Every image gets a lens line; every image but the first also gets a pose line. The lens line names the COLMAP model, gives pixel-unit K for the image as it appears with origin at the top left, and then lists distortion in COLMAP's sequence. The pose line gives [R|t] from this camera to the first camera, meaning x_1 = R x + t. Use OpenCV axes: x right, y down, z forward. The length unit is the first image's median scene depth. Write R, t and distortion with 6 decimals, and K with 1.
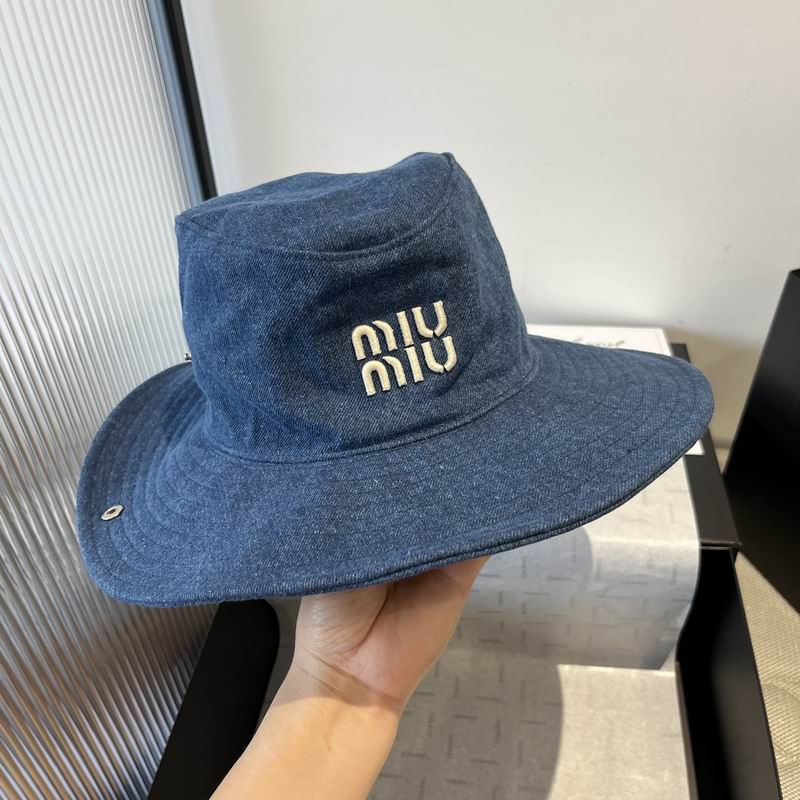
lens RADIAL K [[764.6, 0, 404.5], [0, 764.6, 404.3], [0, 0, 1]] dist [0.117752, 0.000000]
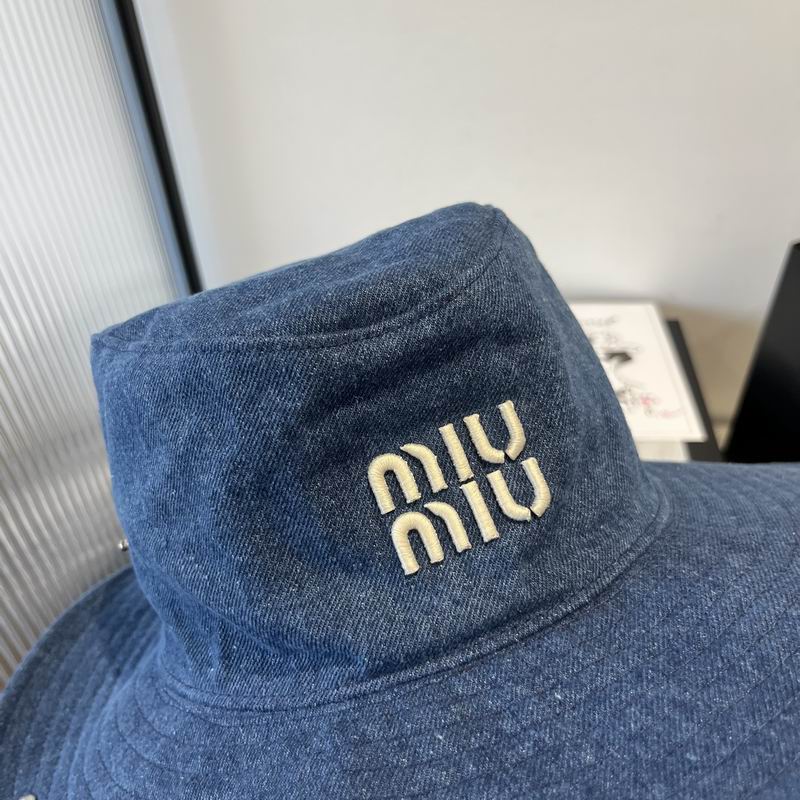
lens RADIAL K [[849.1, 0, 402.1], [0, 849.1, 404.2], [0, 0, 1]] dist [0.012630, 0.000000]
pose [[0.992997, -0.116074, -0.022006, -0.022088], [0.109241, 0.973046, -0.203095, -0.007194], [0.044987, 0.199269, 0.978912, 0.351423]]
